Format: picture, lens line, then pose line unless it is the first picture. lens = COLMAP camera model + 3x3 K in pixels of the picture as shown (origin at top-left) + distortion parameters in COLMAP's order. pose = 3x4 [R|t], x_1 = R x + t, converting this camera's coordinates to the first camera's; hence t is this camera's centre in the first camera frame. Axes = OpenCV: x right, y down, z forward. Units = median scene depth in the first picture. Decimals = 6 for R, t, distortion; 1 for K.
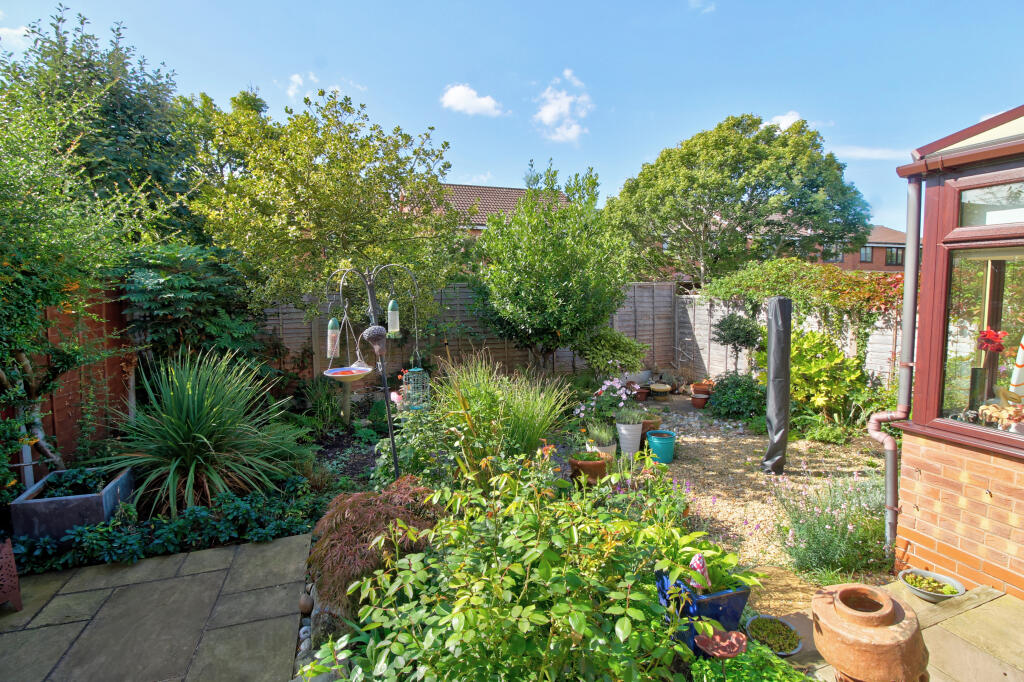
lens RADIAL K [[481.1, 0, 511.3], [0, 481.1, 325.8], [0, 0, 1]] dist [-0.003825, -0.005733]
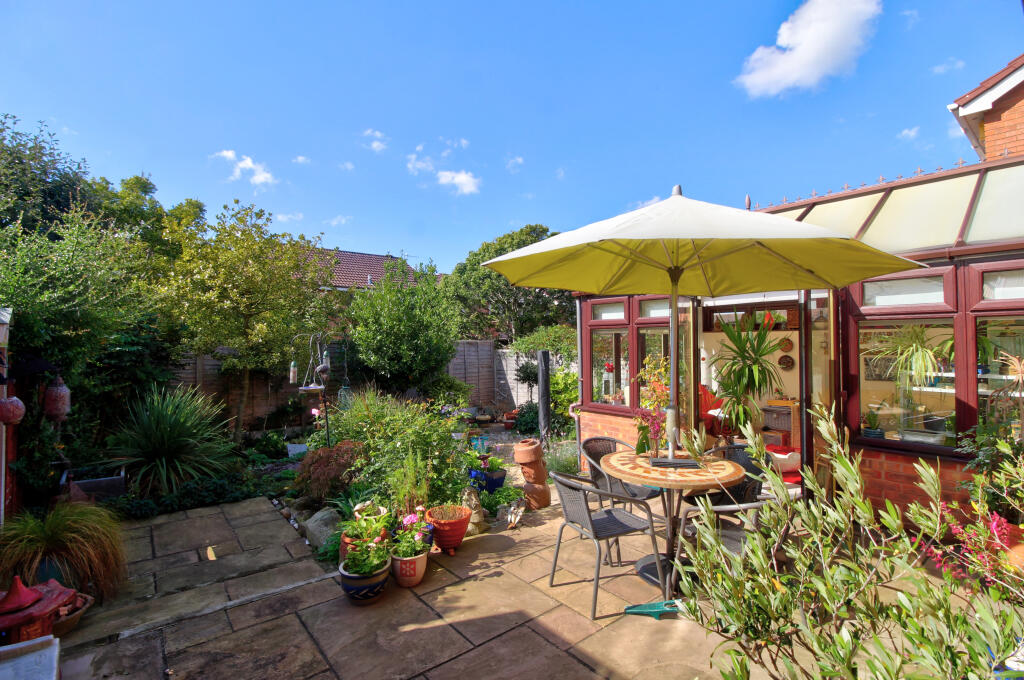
lens RADIAL K [[481.1, 0, 513.0], [0, 481.1, 339.5], [0, 0, 1]] dist [-0.003825, -0.005733]
pose [[0.942014, 0.007618, 0.335487, -0.079172], [0.021922, 0.996210, -0.084176, 0.028400], [-0.334857, 0.086649, 0.938276, -0.371368]]
